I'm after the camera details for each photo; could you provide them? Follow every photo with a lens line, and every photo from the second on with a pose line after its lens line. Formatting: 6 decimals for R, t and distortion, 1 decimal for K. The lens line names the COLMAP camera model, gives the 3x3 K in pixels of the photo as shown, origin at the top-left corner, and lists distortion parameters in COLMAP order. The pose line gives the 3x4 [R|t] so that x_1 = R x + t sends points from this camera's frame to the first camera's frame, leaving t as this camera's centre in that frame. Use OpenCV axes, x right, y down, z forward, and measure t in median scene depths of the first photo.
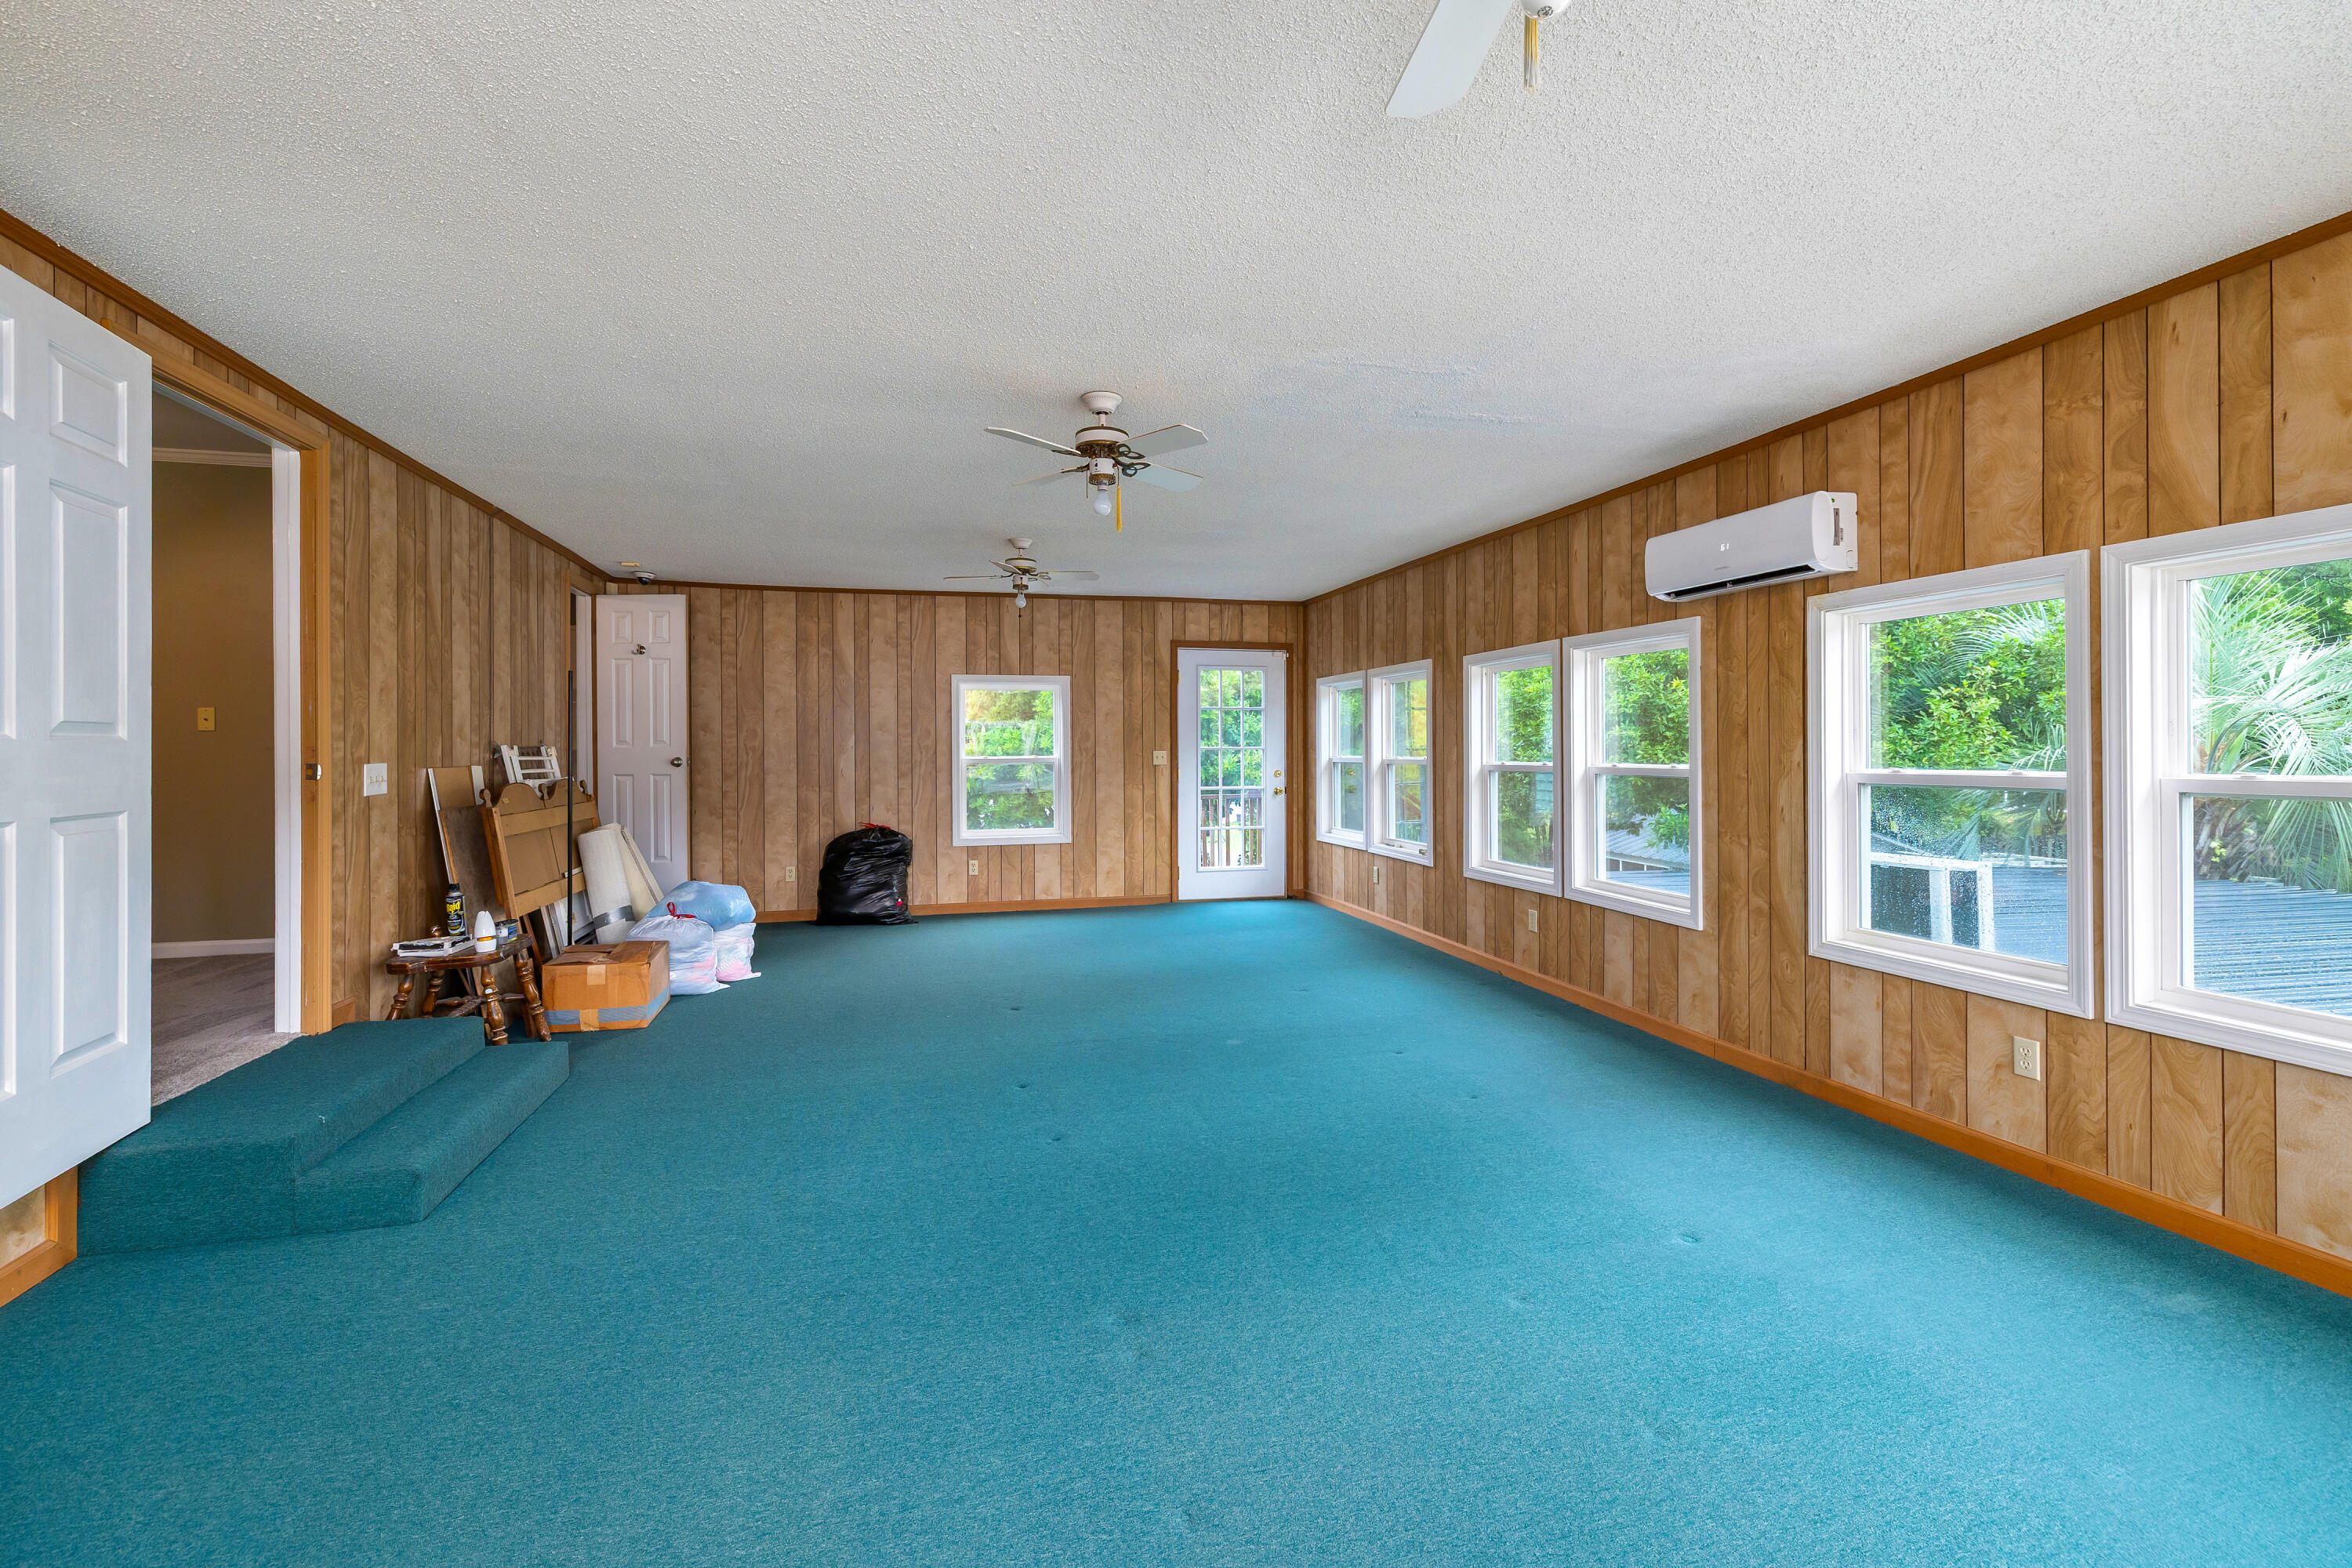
lens RADIAL K [[1012.7, 0, 1165.8], [0, 1012.7, 748.9], [0, 0, 1]] dist [-0.002122, -0.000040]
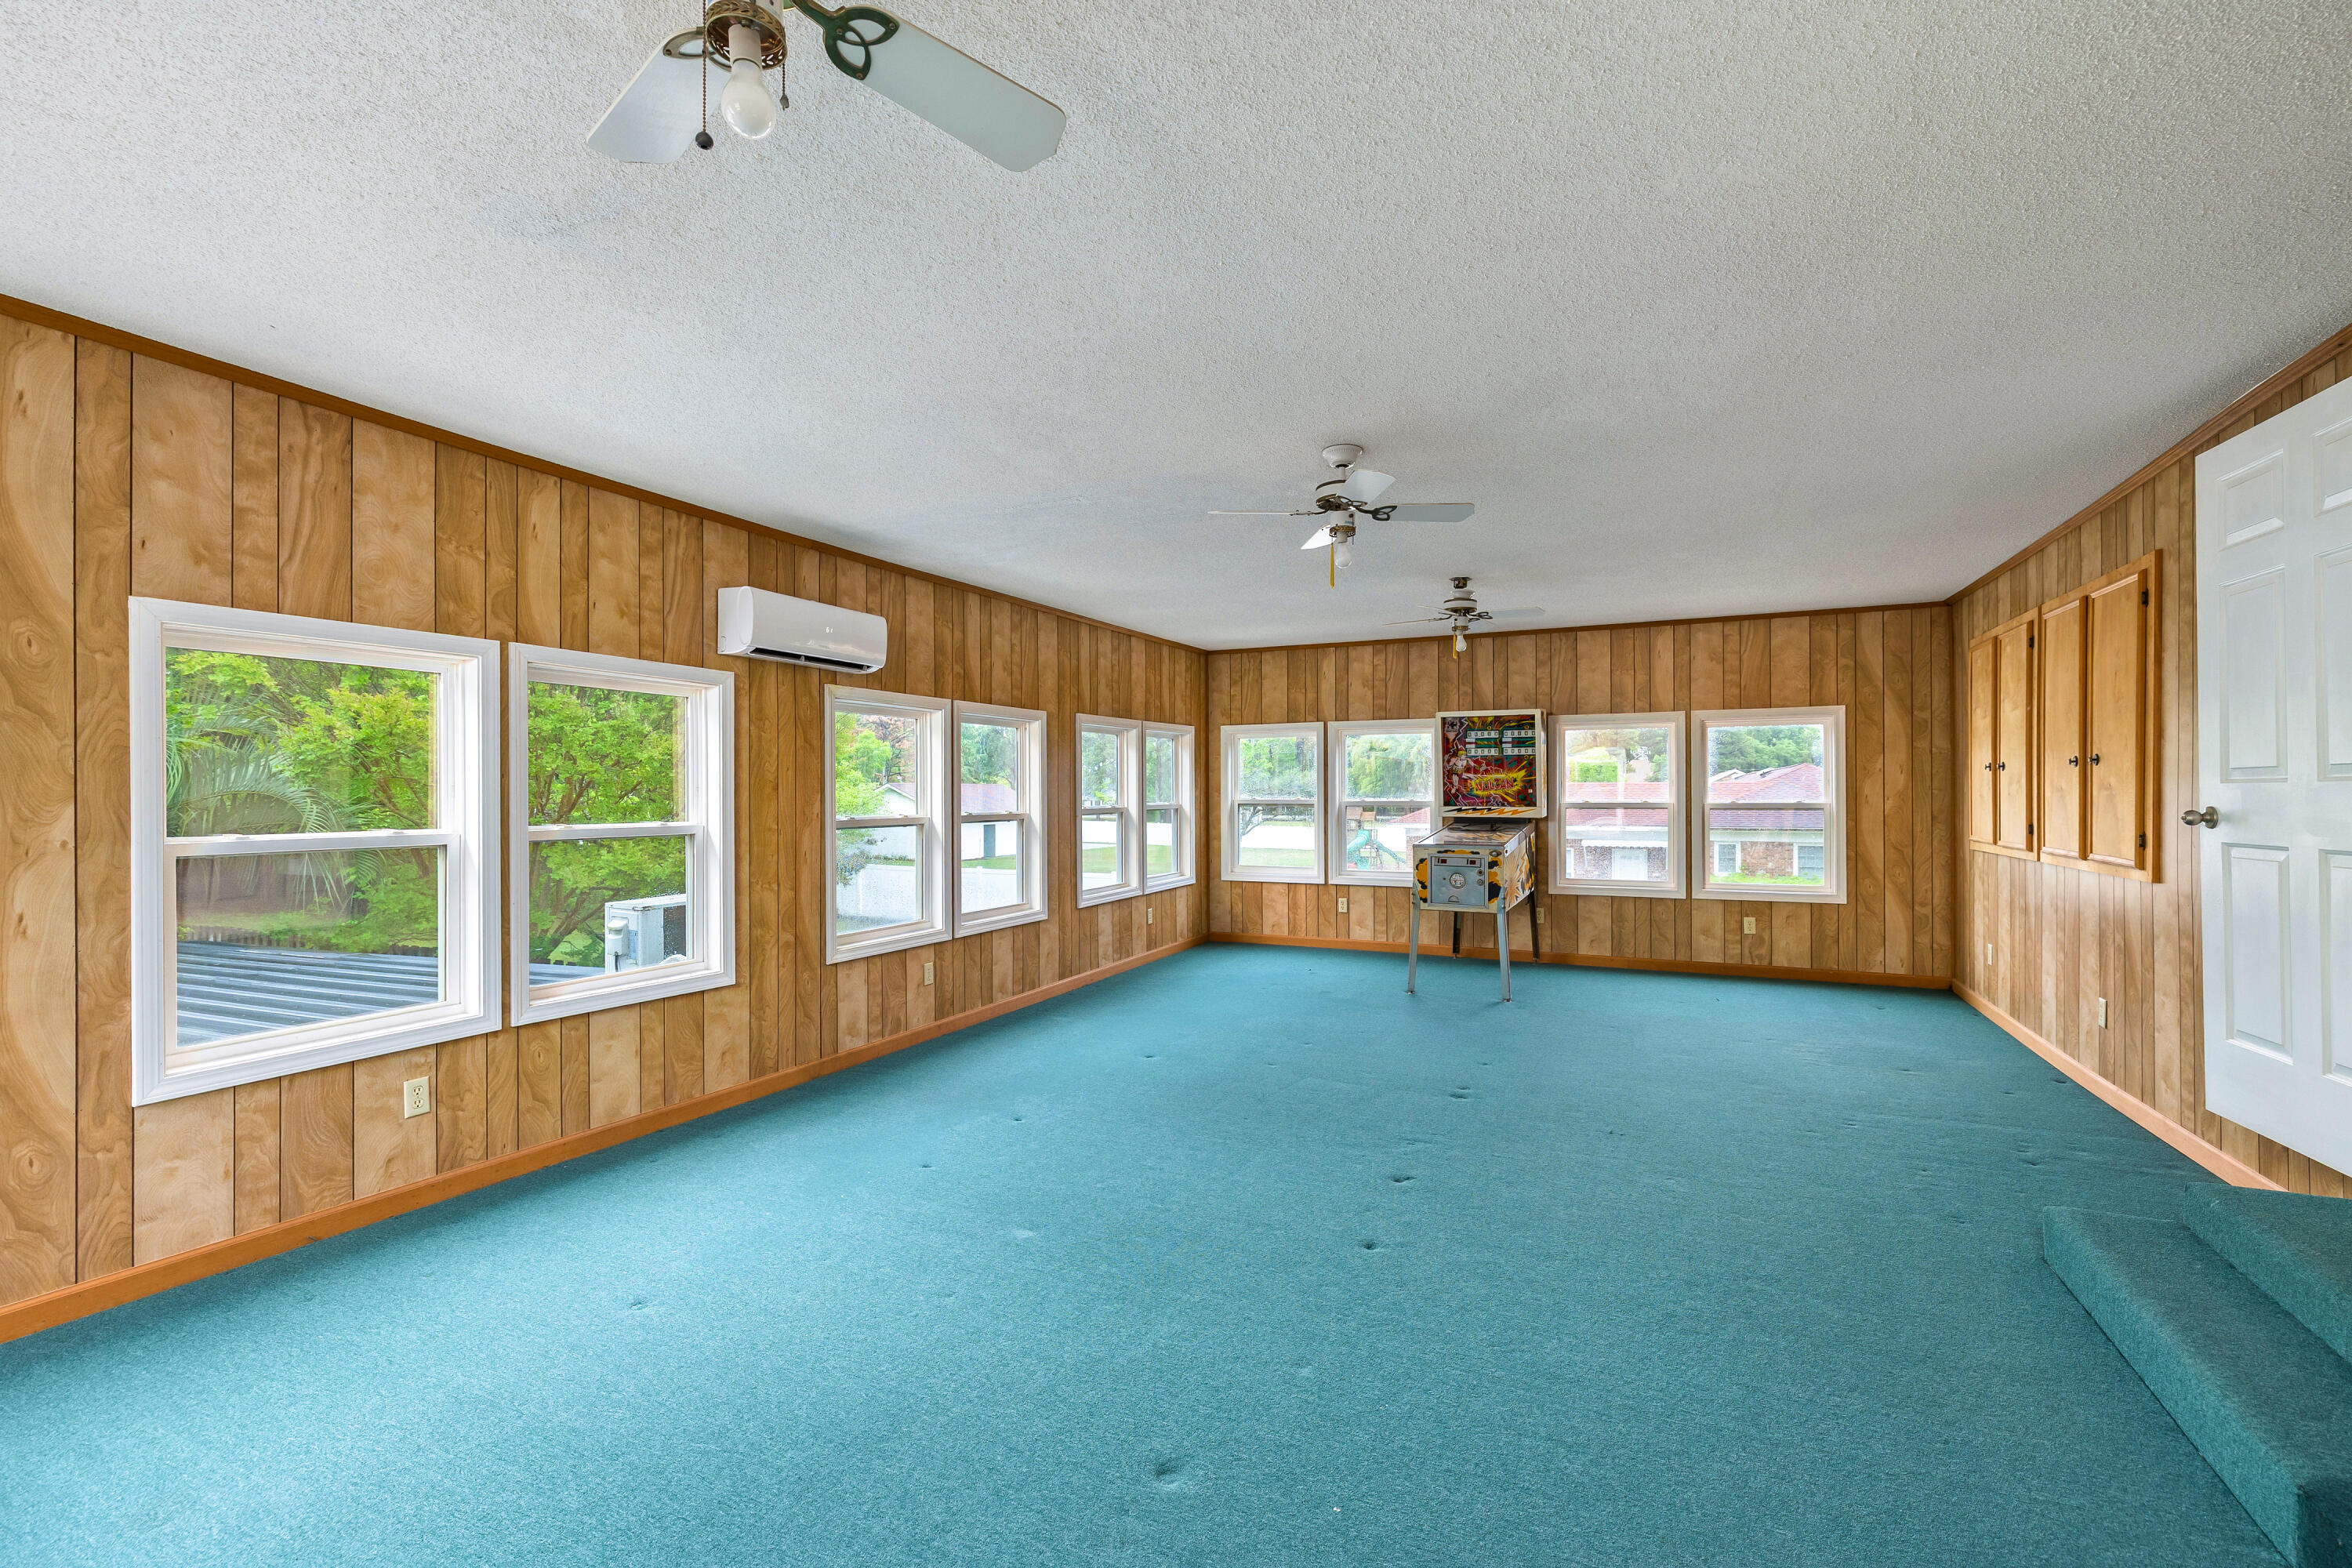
lens RADIAL K [[1012.7, 0, 1178.6], [0, 1012.7, 790.5], [0, 0, 1]] dist [-0.002122, -0.000040]
pose [[-0.765873, 0.009027, 0.642929, -0.483330], [0.006846, 0.999959, -0.005885, -0.004575], [-0.642956, -0.000106, -0.765903, 1.559593]]
